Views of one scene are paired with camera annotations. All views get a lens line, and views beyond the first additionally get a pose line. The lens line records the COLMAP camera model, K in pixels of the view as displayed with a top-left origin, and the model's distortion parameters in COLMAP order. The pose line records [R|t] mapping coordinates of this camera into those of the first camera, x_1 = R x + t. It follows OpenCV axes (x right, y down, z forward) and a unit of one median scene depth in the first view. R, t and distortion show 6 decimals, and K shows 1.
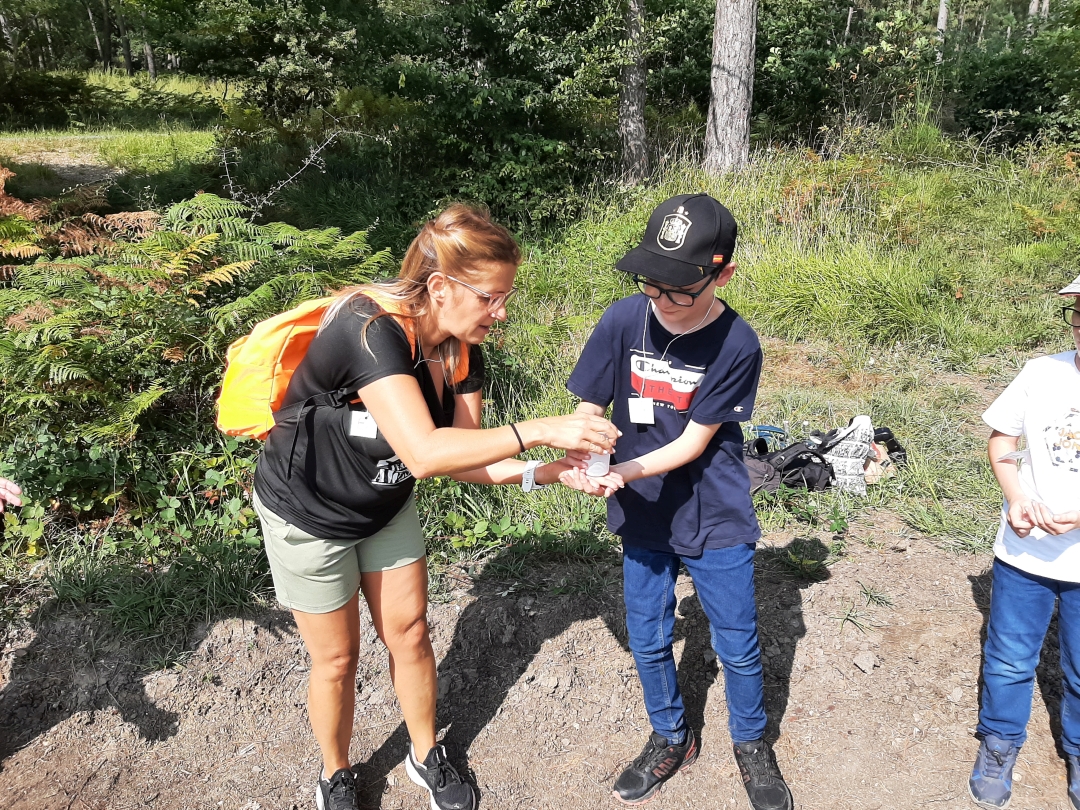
lens RADIAL K [[817.6, 0, 529.2], [0, 817.6, 345.4], [0, 0, 1]] dist [0.115095, -0.114110]
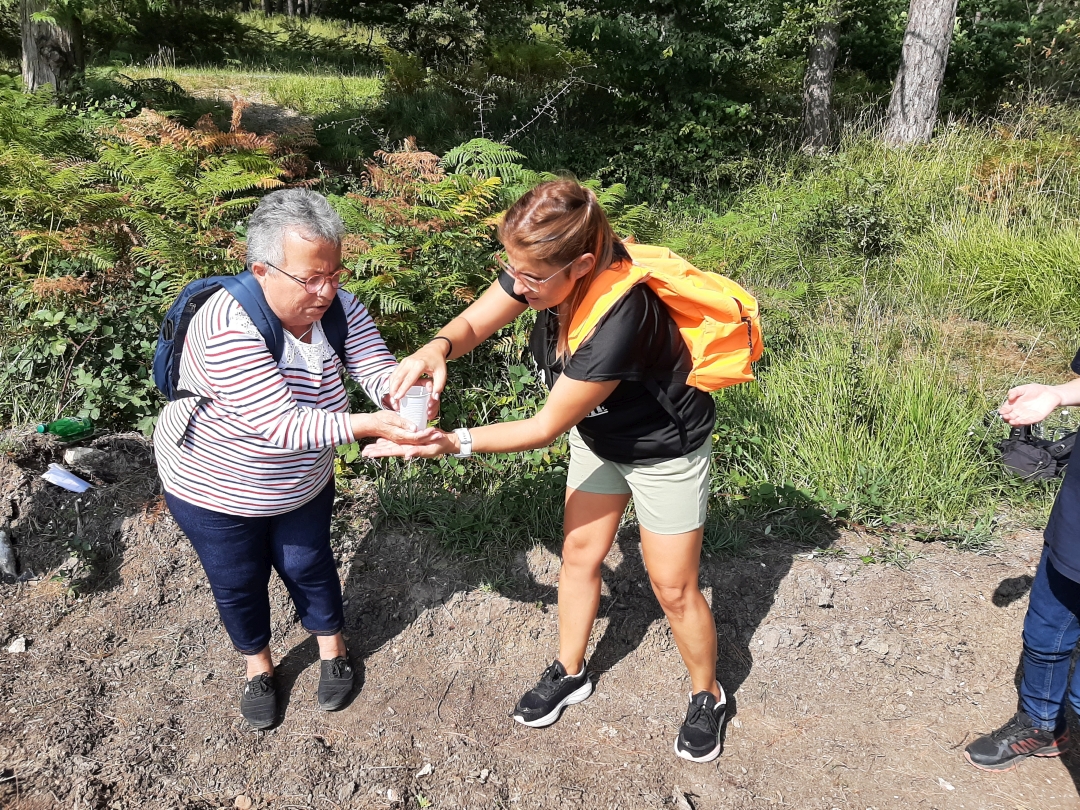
lens RADIAL K [[818.4, 0, 540.8], [0, 818.4, 341.5], [0, 0, 1]] dist [0.099795, -0.115988]
pose [[0.994347, 0.076752, -0.073373, -0.104444], [-0.073632, 0.996300, 0.044328, 0.007204], [0.076504, -0.038675, 0.996319, -0.005365]]
